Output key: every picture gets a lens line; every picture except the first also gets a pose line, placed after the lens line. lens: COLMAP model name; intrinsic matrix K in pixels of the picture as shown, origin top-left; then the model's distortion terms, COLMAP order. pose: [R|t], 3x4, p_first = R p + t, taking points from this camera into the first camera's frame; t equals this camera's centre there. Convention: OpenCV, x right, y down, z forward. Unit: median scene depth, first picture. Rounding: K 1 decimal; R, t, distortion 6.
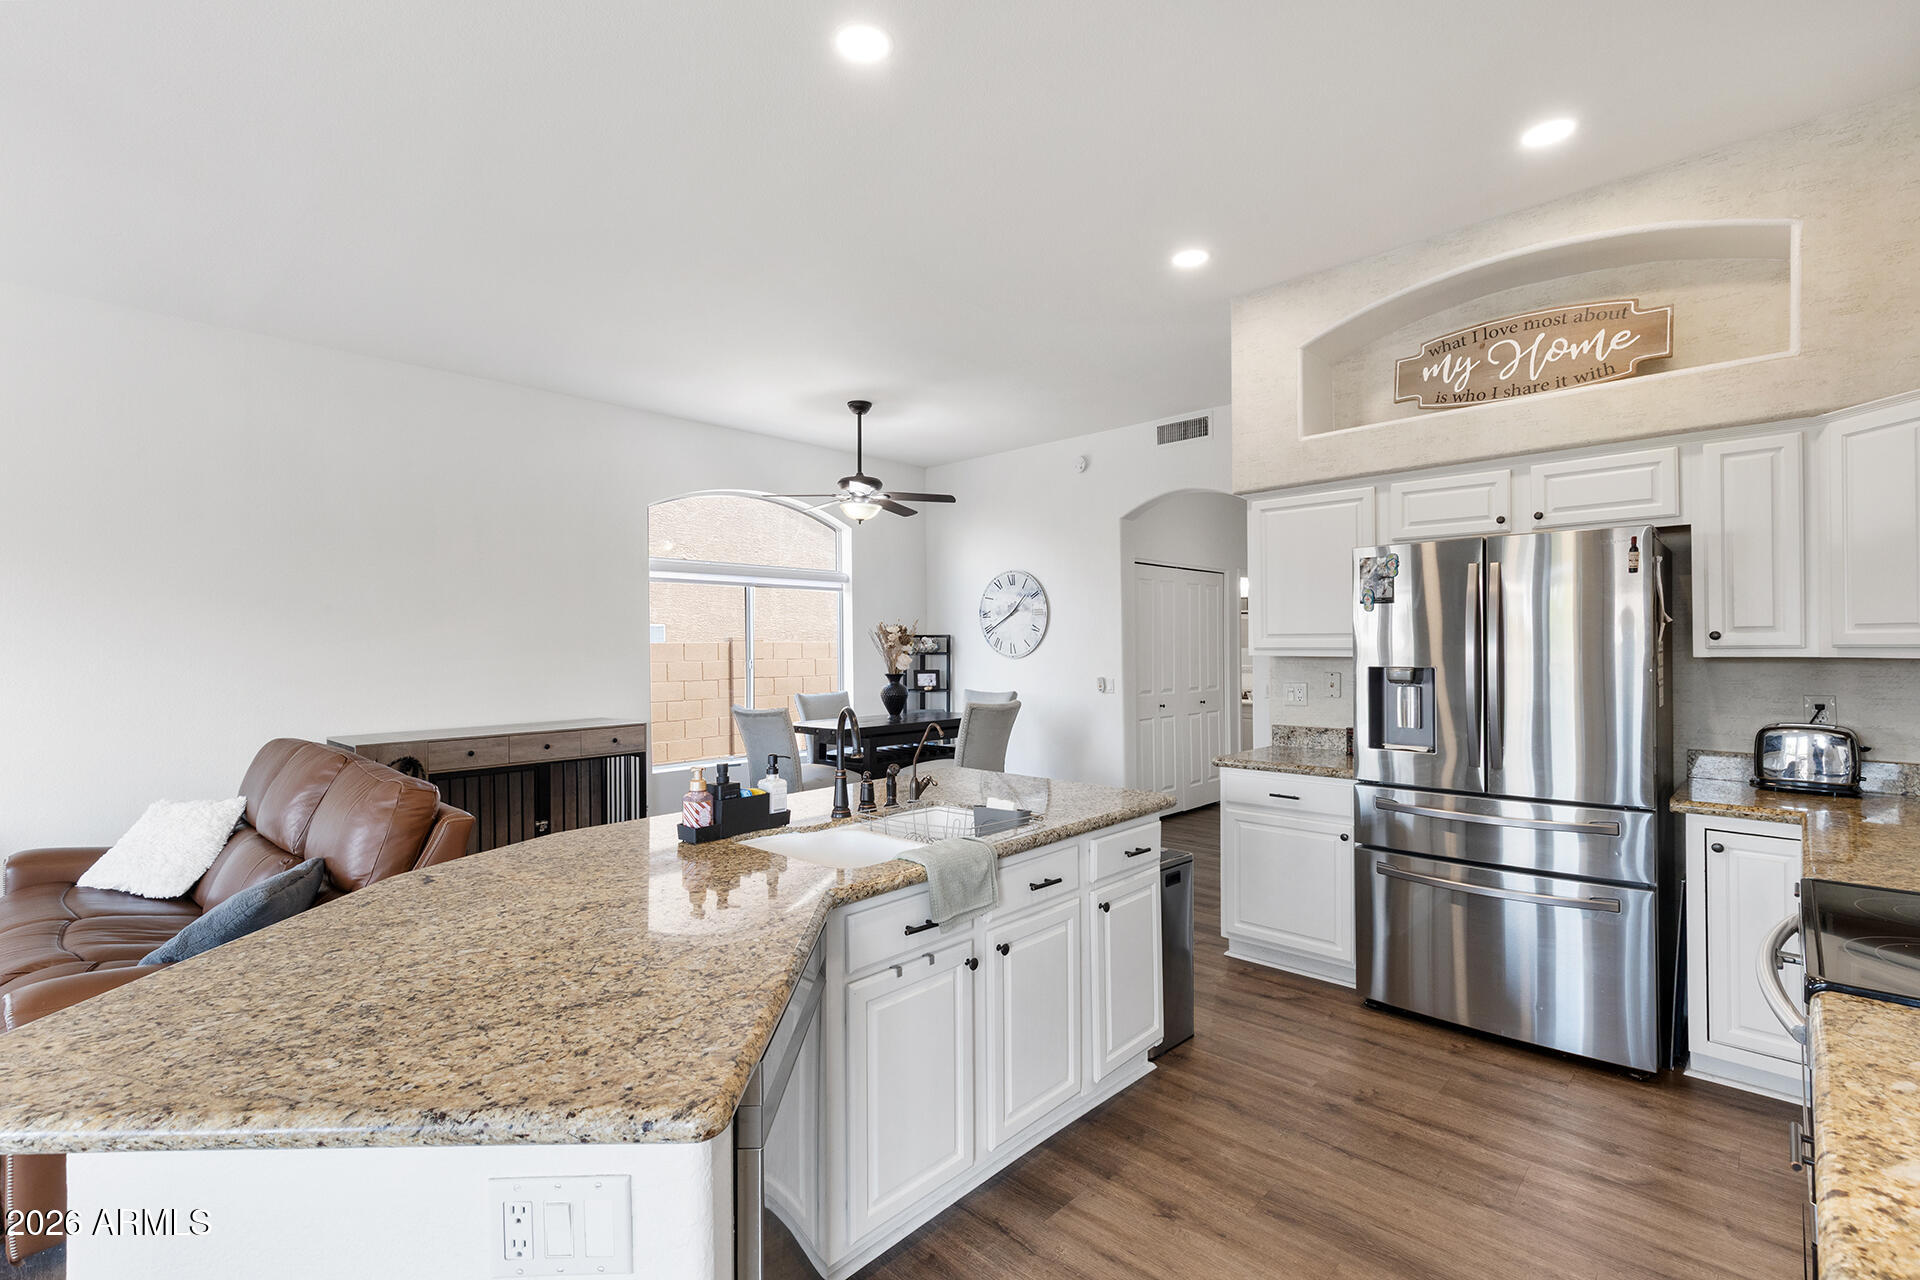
lens RADIAL K [[864.2, 0, 968.2], [0, 864.2, 641.1], [0, 0, 1]] dist [0.012306, -0.001949]
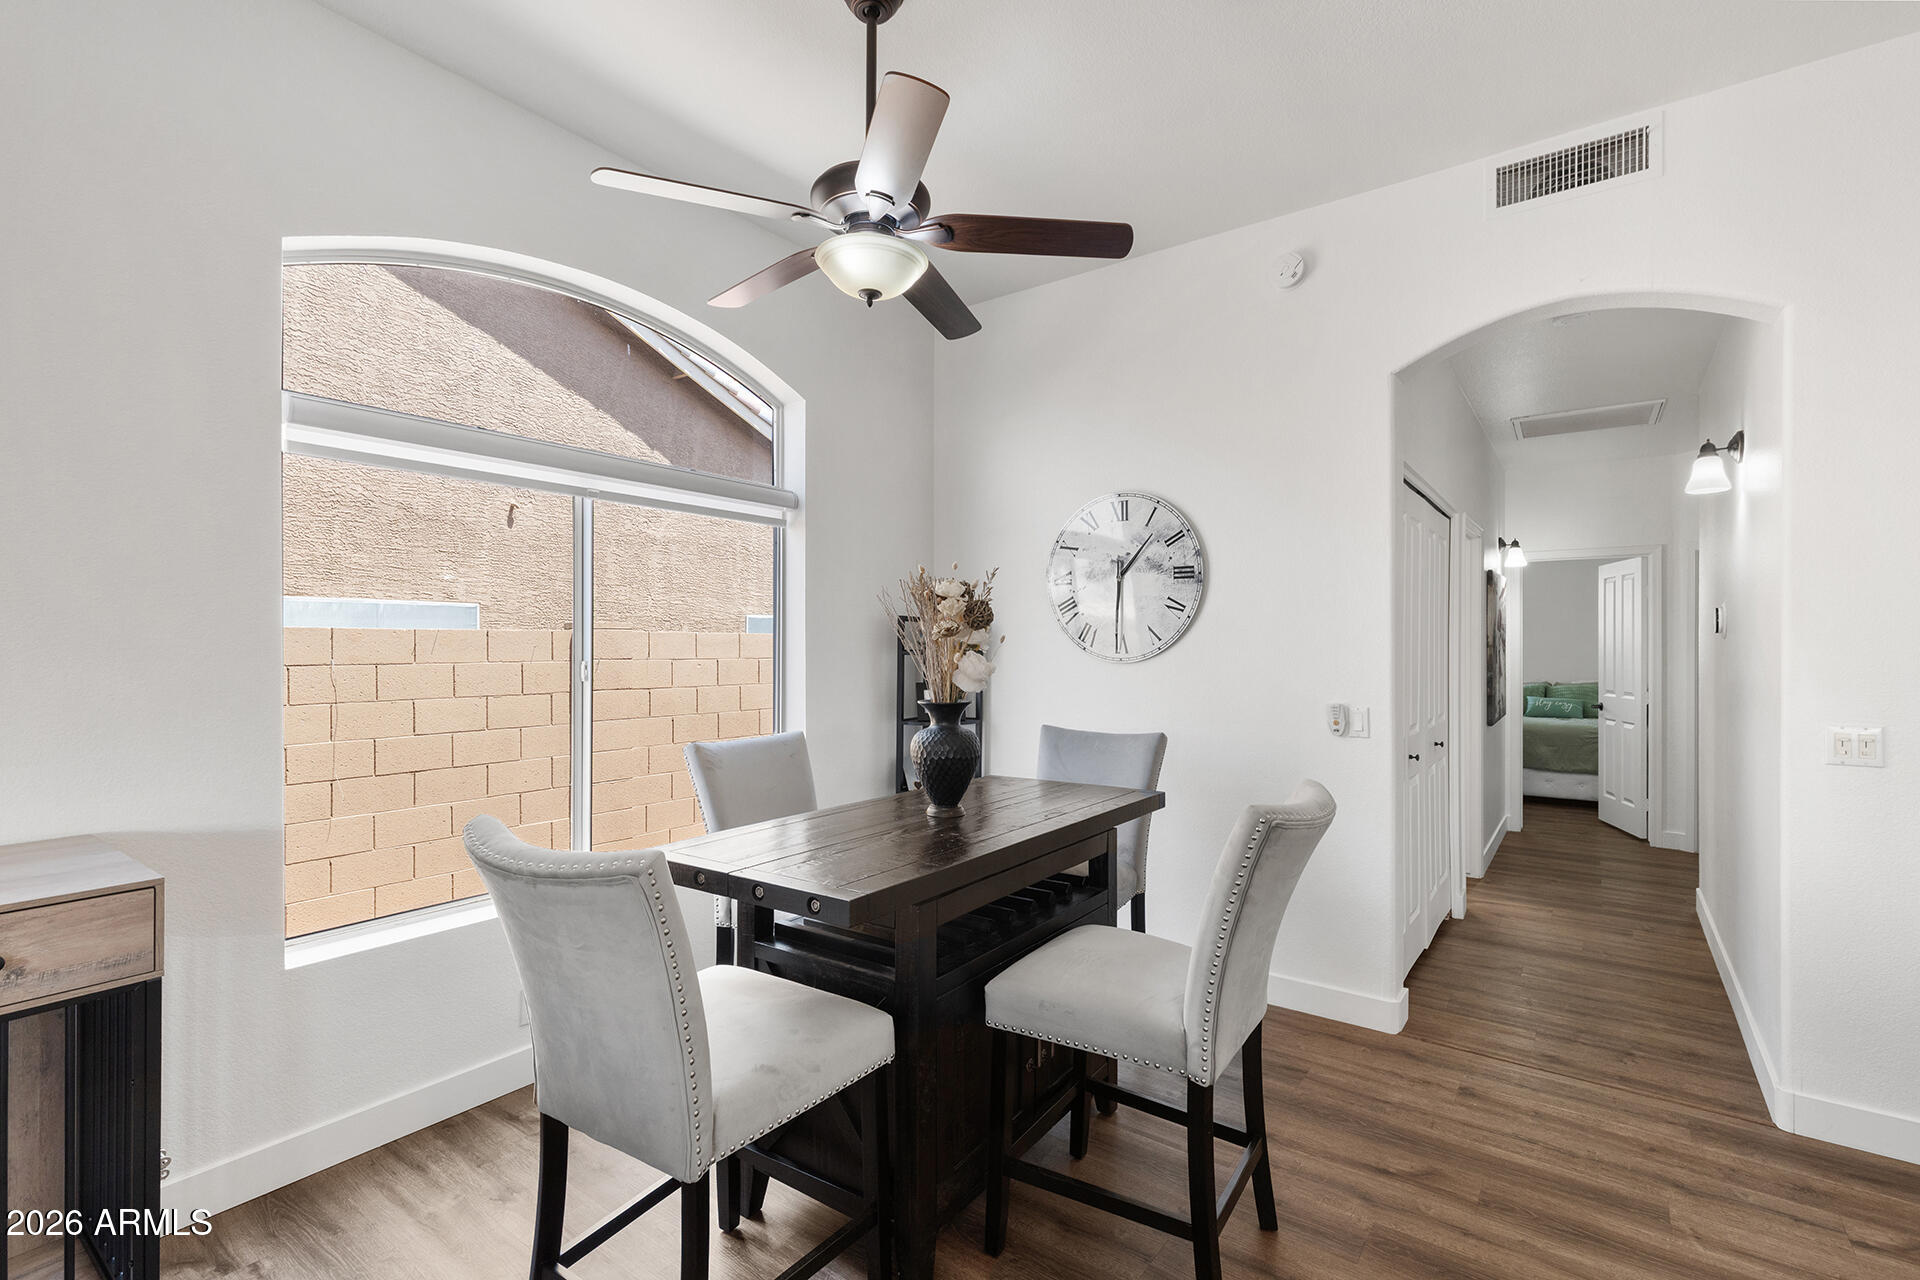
lens RADIAL K [[864.2, 0, 965.2], [0, 864.2, 643.3], [0, 0, 1]] dist [0.012306, -0.001949]
pose [[0.992472, 0.011883, 0.121895, -0.205957], [-0.012183, 0.999924, 0.001718, 0.016756], [-0.121865, -0.003190, 0.992542, 0.991793]]
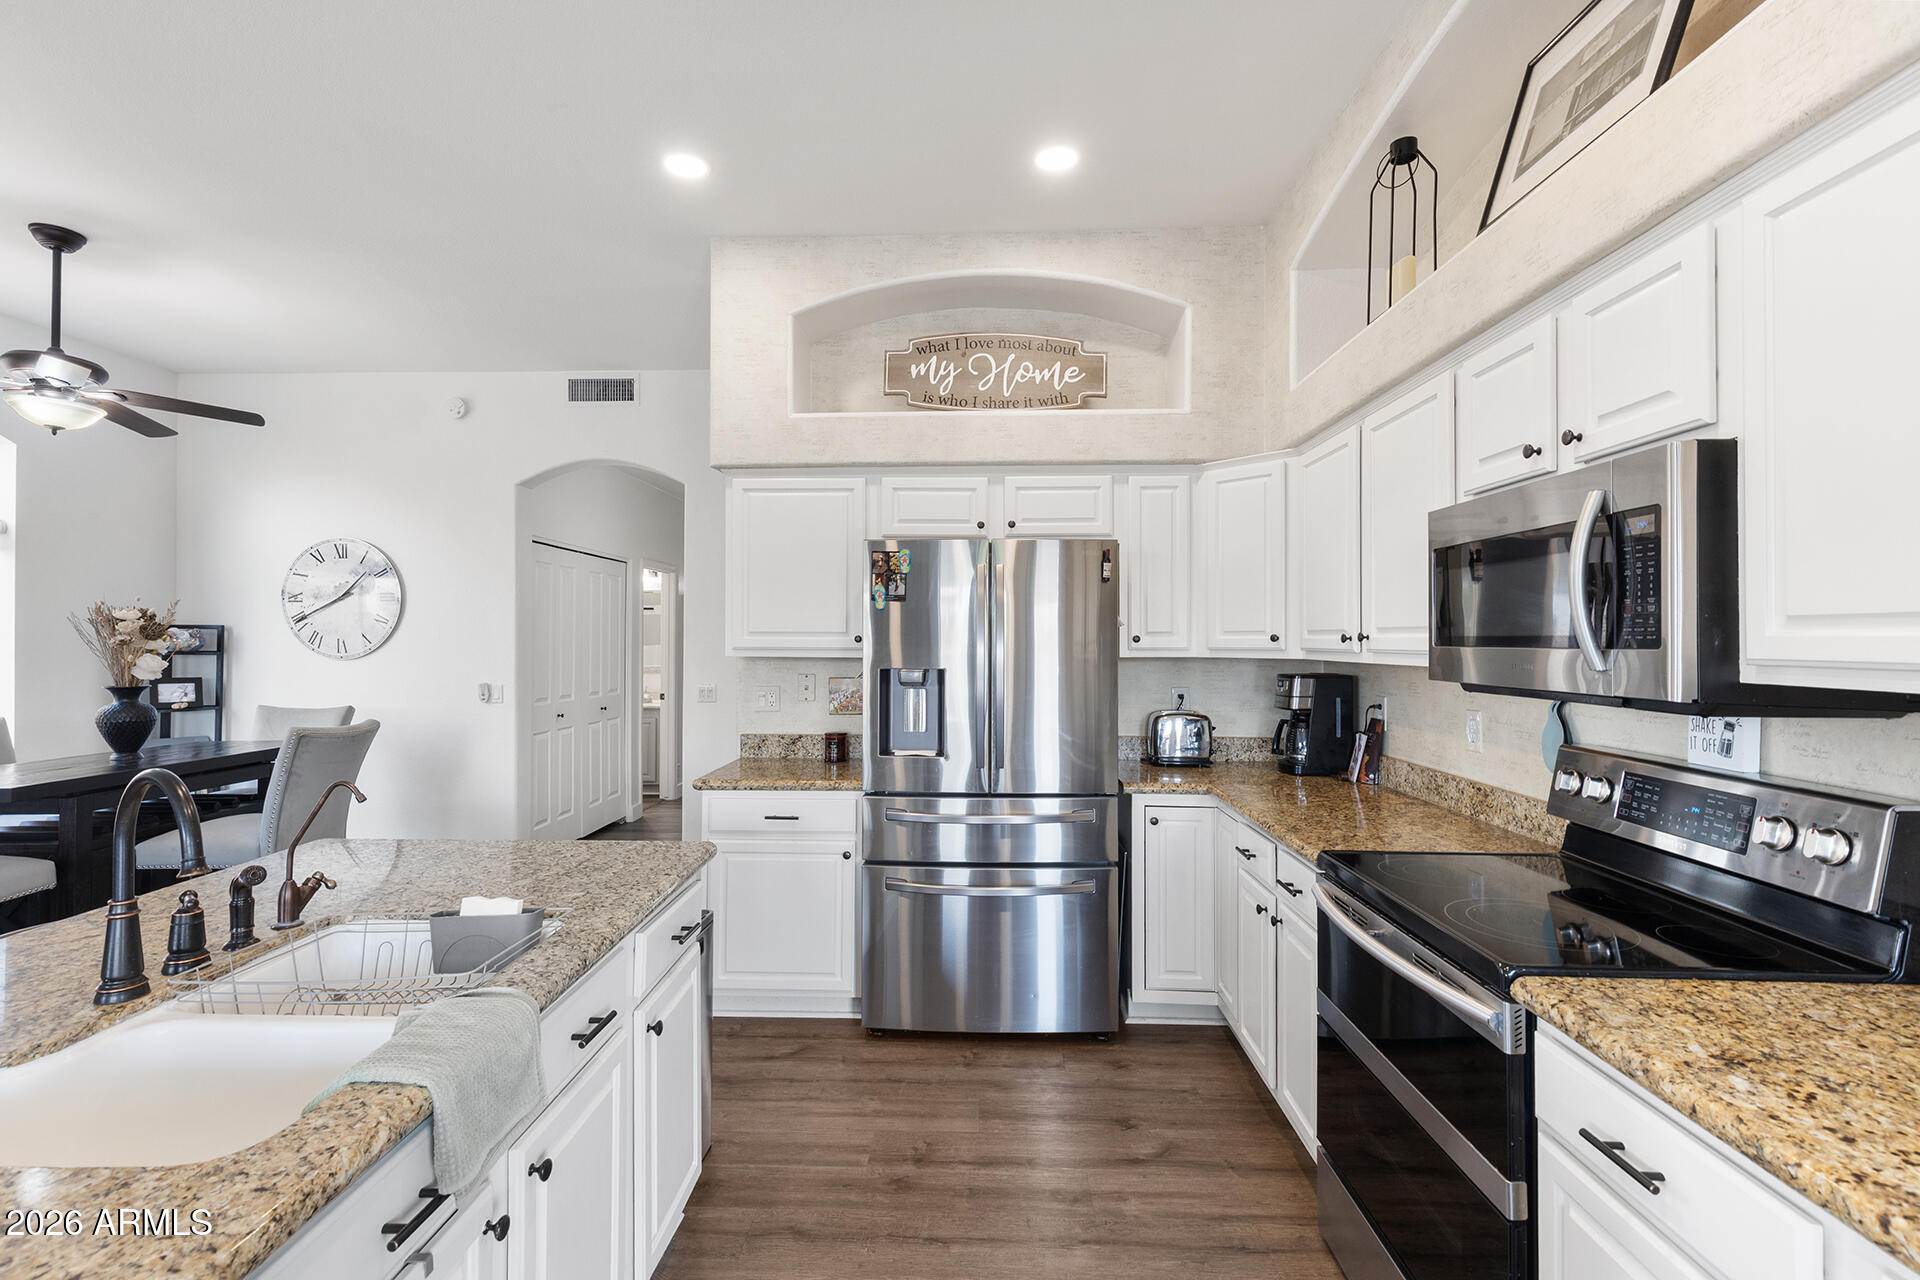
lens RADIAL K [[864.2, 0, 942.3], [0, 864.2, 630.6], [0, 0, 1]] dist [0.012306, -0.001949]
pose [[0.754804, 0.016634, 0.655739, -0.090630], [-0.010364, 0.999856, -0.013433, 0.000552], [-0.655868, 0.003343, 0.754868, 0.241787]]
